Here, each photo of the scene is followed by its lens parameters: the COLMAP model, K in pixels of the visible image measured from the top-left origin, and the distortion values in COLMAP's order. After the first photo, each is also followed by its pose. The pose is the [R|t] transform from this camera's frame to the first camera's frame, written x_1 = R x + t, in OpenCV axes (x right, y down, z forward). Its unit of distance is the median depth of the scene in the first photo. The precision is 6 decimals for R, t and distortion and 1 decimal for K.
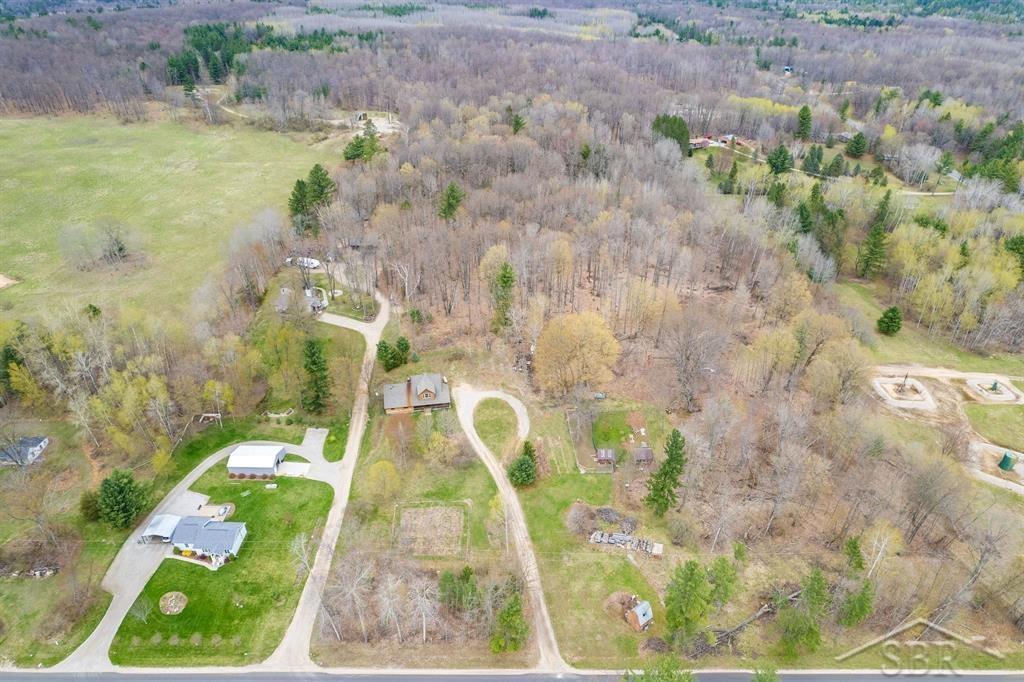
lens RADIAL K [[656.1, 0, 520.0], [0, 656.1, 343.7], [0, 0, 1]] dist [-0.078373, 0.072013]
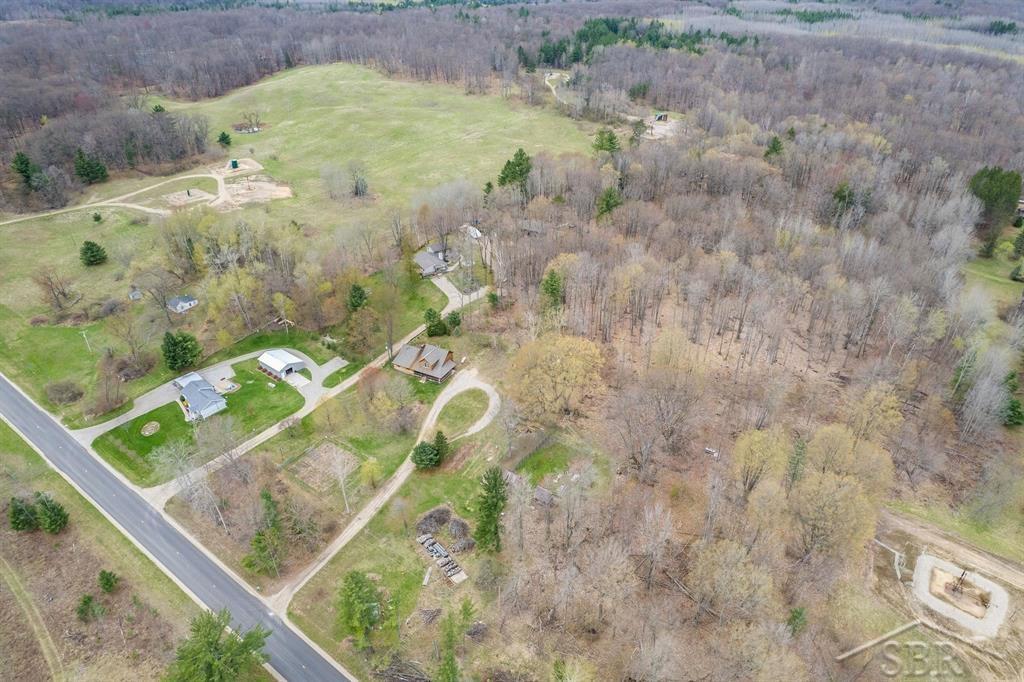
lens RADIAL K [[656.1, 0, 520.0], [0, 656.1, 343.7], [0, 0, 1]] dist [-0.078373, 0.072013]
pose [[0.796123, 0.312113, -0.518435, 0.577448], [-0.312264, 0.945738, 0.089841, -0.108573], [0.518344, 0.090364, 0.850385, 0.168001]]
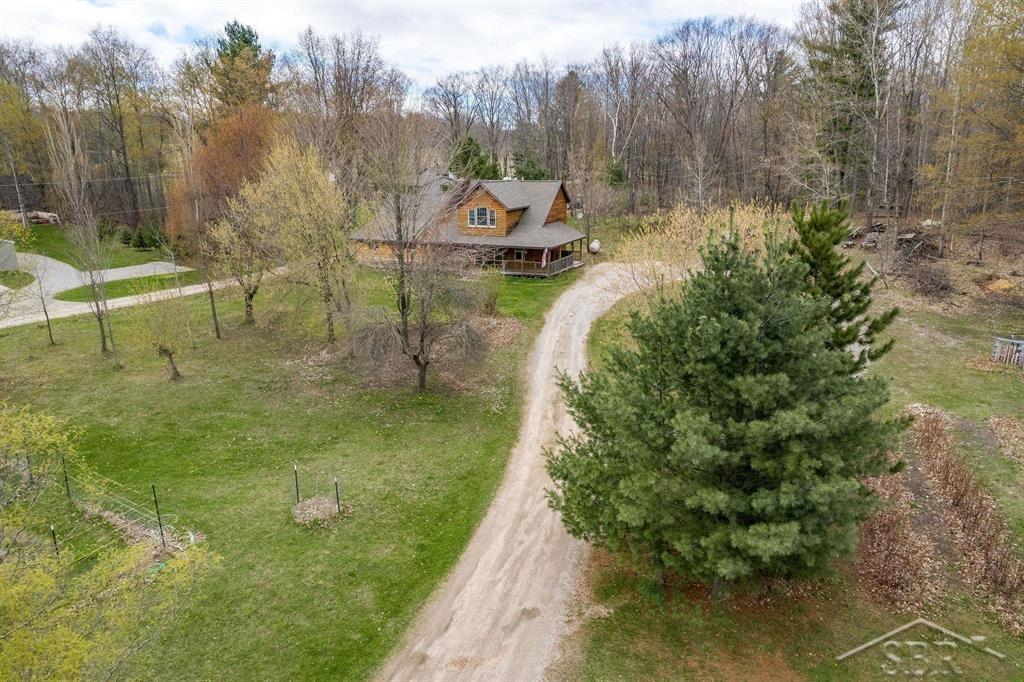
lens RADIAL K [[656.1, 0, 520.0], [0, 656.1, 343.7], [0, 0, 1]] dist [-0.078373, 0.072013]
pose [[0.841999, 0.141609, -0.520563, 0.026489], [-0.280739, 0.939001, -0.198653, 0.197428], [0.460678, 0.313408, 0.830392, 0.855838]]
